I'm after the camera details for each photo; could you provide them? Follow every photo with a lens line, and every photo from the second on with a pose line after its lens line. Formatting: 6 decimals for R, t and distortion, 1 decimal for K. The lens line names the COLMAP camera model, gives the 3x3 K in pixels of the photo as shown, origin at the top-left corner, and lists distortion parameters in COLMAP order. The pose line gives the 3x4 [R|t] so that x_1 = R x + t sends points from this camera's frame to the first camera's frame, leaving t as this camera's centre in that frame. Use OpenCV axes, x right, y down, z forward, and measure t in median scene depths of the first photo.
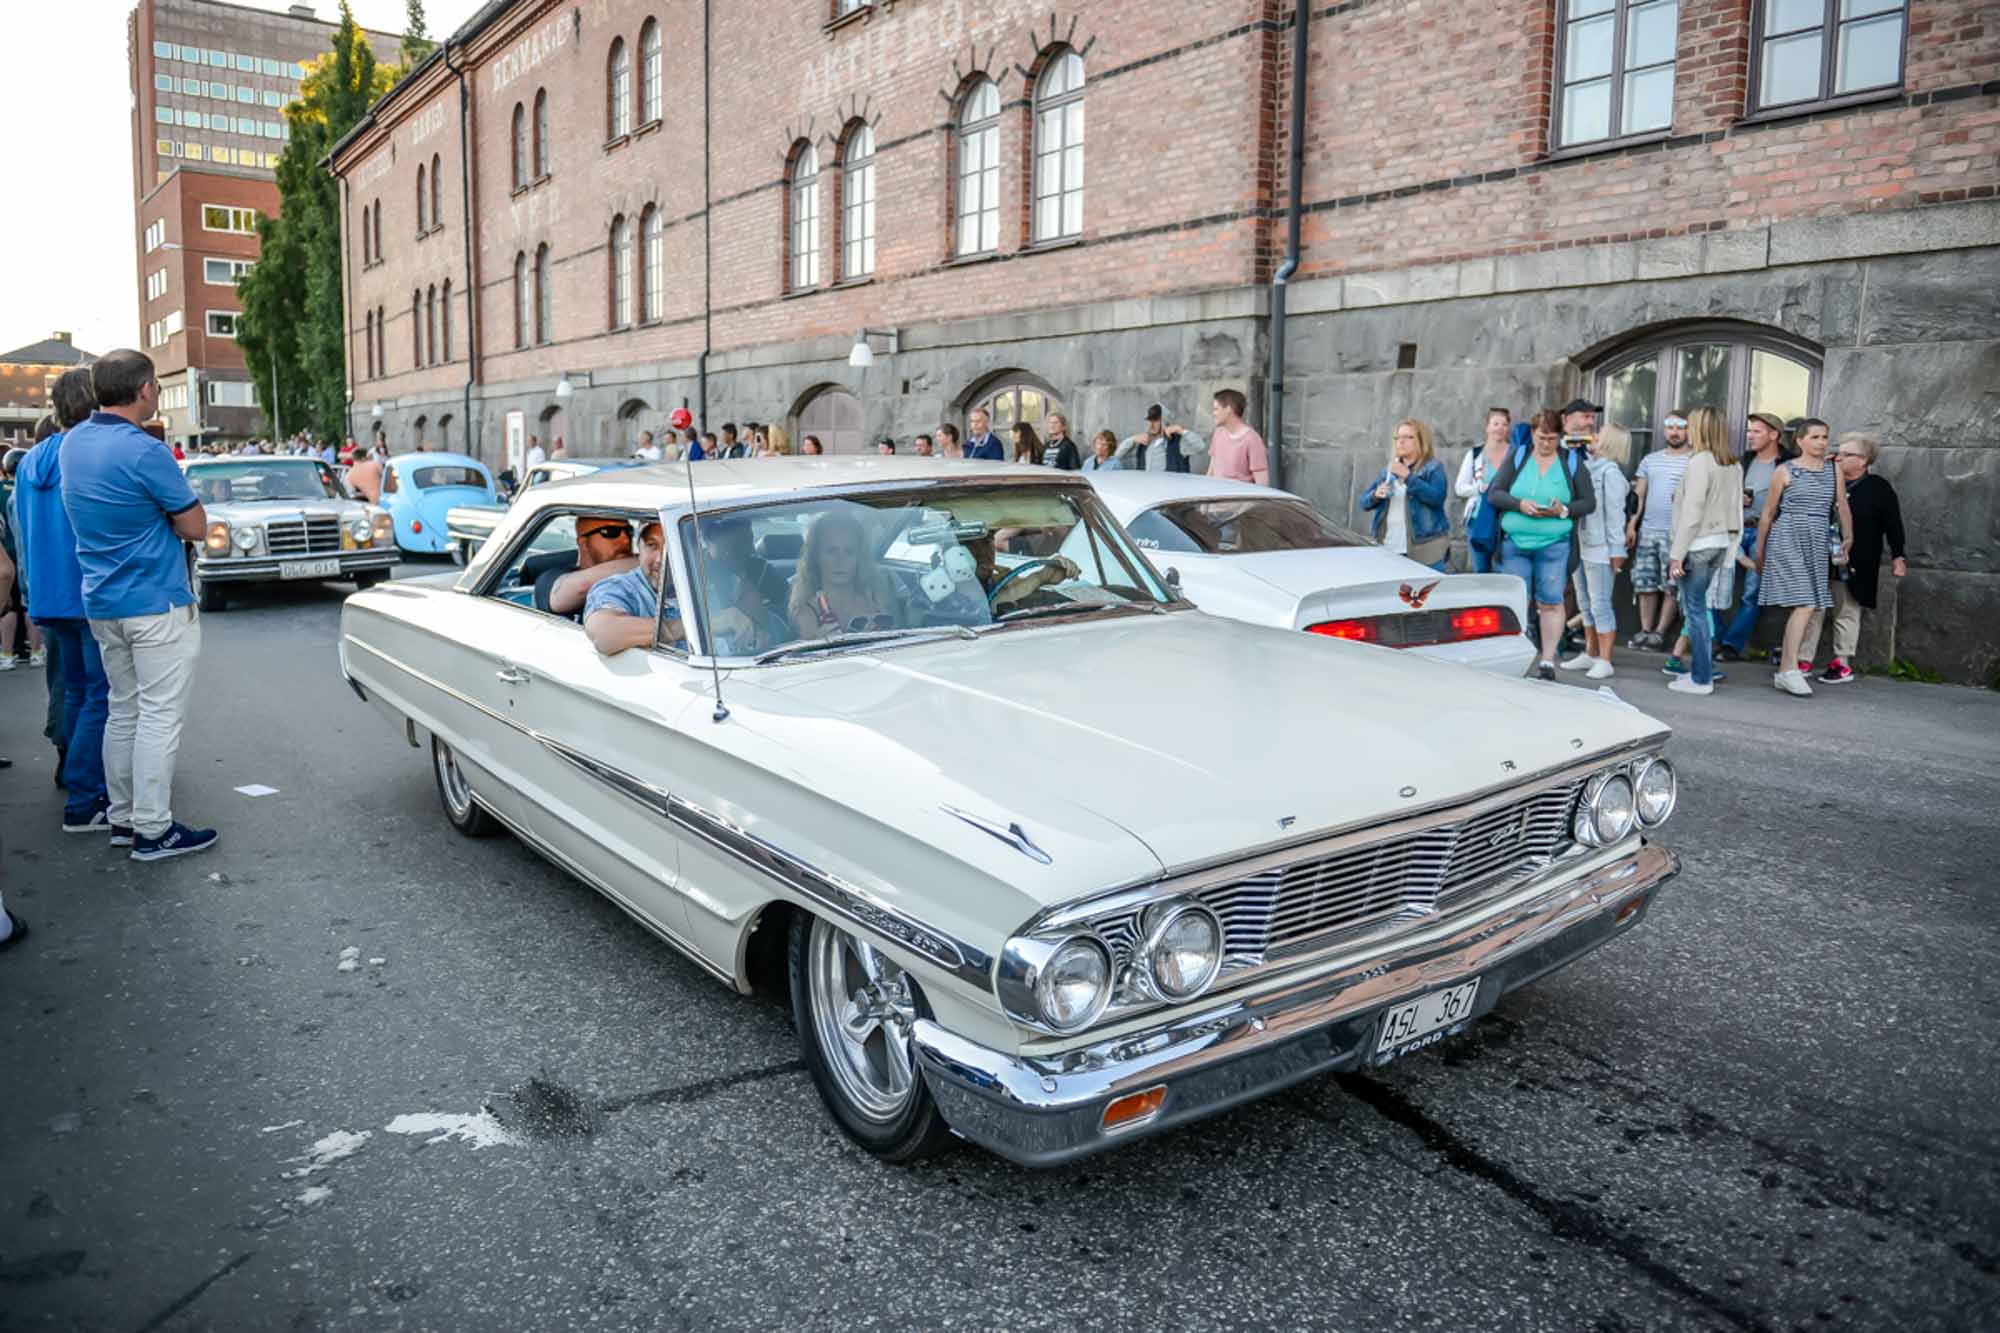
lens RADIAL K [[1429.1, 0, 1003.7], [0, 1429.1, 664.9], [0, 0, 1]] dist [-0.046164, -0.000060]
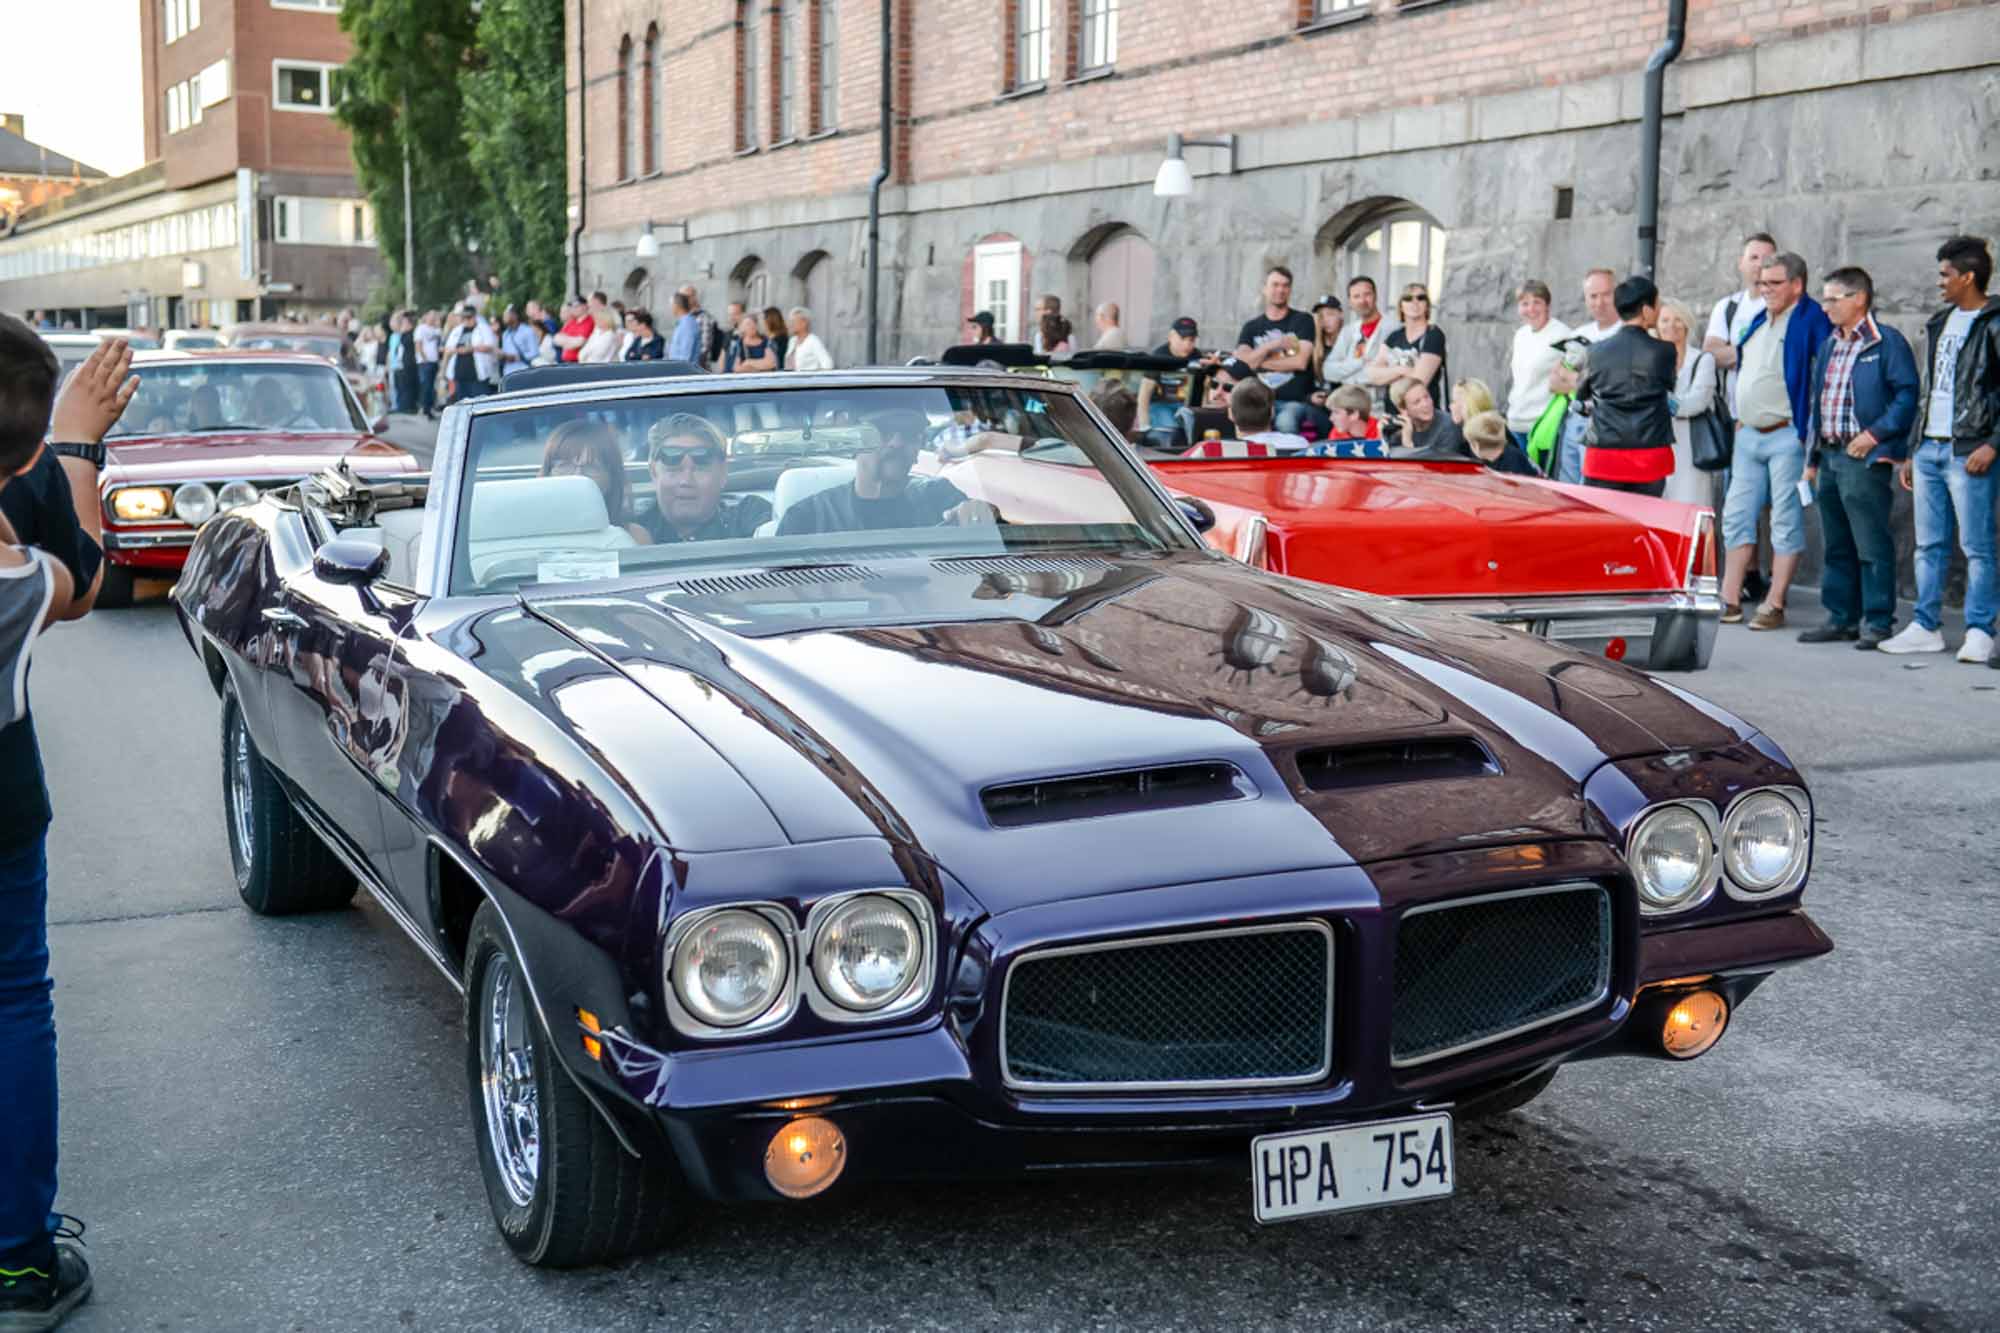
lens RADIAL K [[2649.3, 0, 1000.0], [0, 2649.3, 666.5], [0, 0, 1]] dist [0.111705, 0.032626]
pose [[0.972349, 0.024828, -0.232209, -0.276925], [-0.030416, 0.999327, -0.020516, -0.059022], [0.231543, 0.027012, 0.972449, 0.394346]]
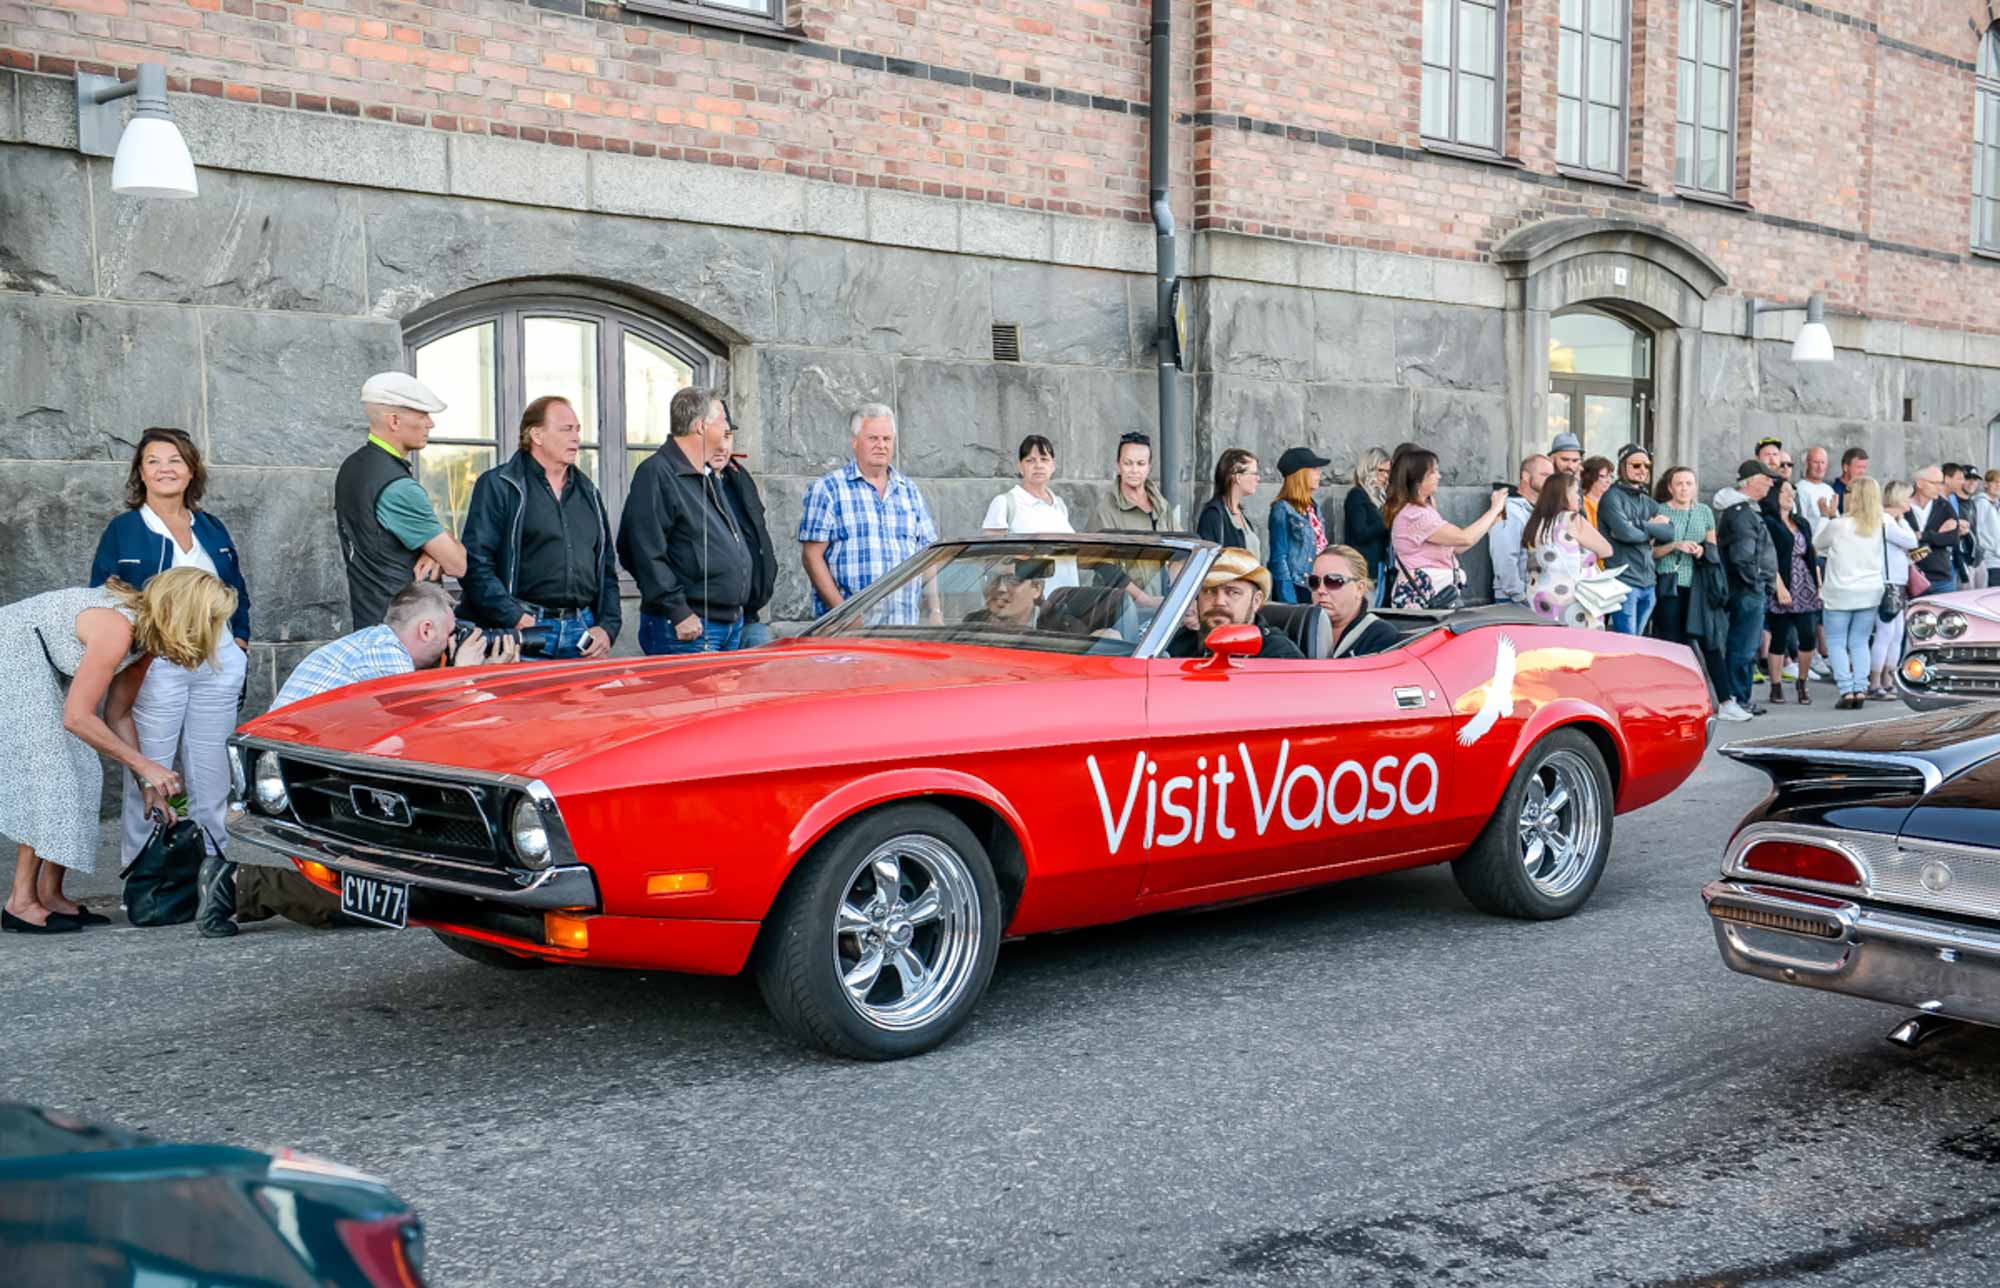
lens RADIAL K [[2344.3, 0, 1081.3], [0, 2344.3, 714.1], [0, 0, 1]] dist [0.064569, 0.010035]
pose [[-0.174687, -0.095880, 0.979945, -0.170277], [0.127383, 0.984683, 0.119051, -0.039664], [-0.976349, 0.145625, -0.159798, 0.262353]]
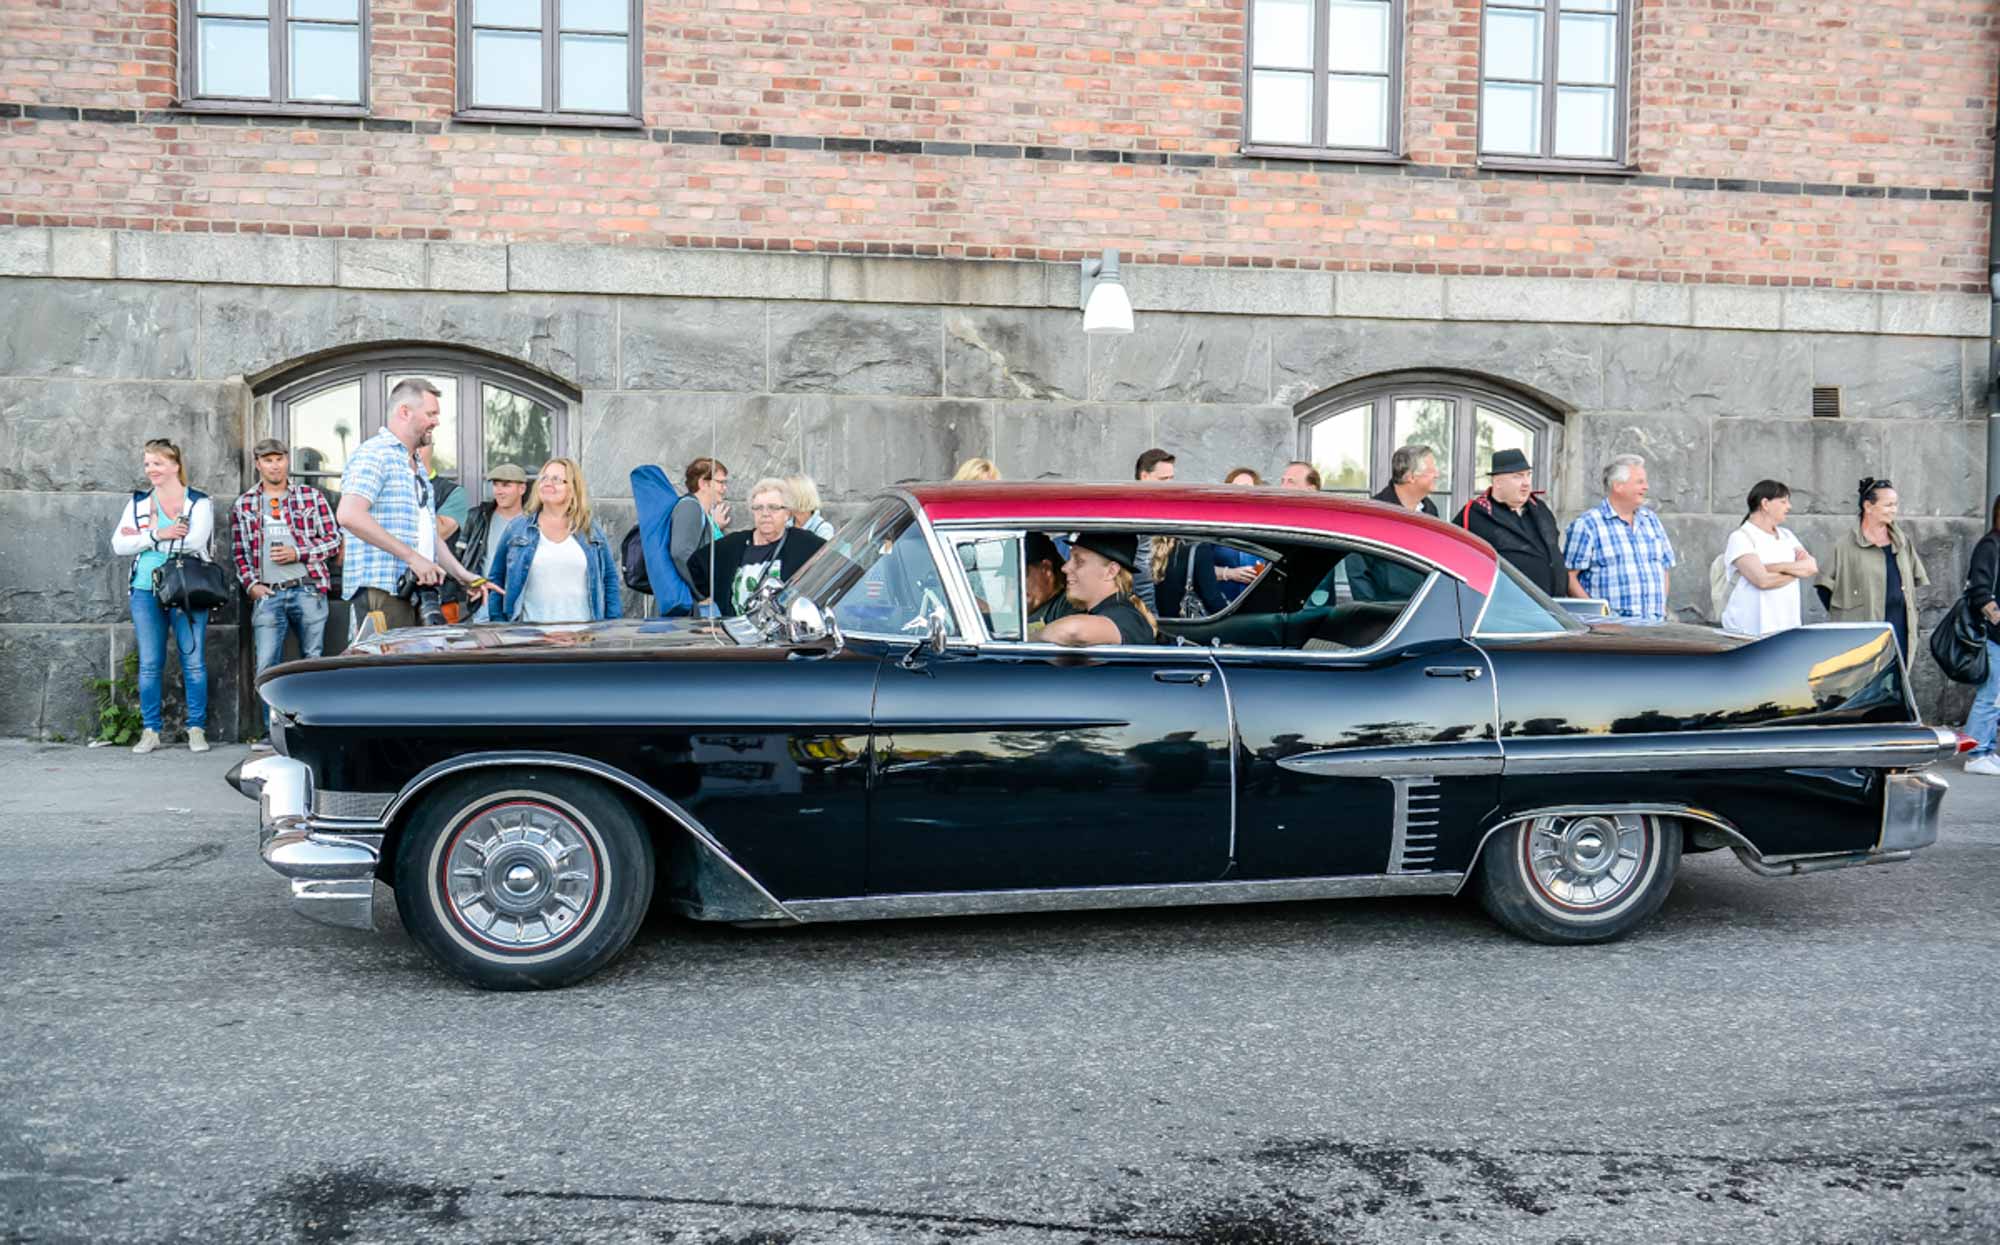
lens RADIAL K [[1667.5, 0, 1009.5], [0, 1667.5, 664.1], [0, 0, 1]] dist [-0.009421, -0.004521]
pose [[0.453624, -0.074229, 0.888096, -0.135039], [0.115309, 0.993037, 0.024102, -0.022413], [-0.883702, 0.091472, 0.459025, 0.144312]]
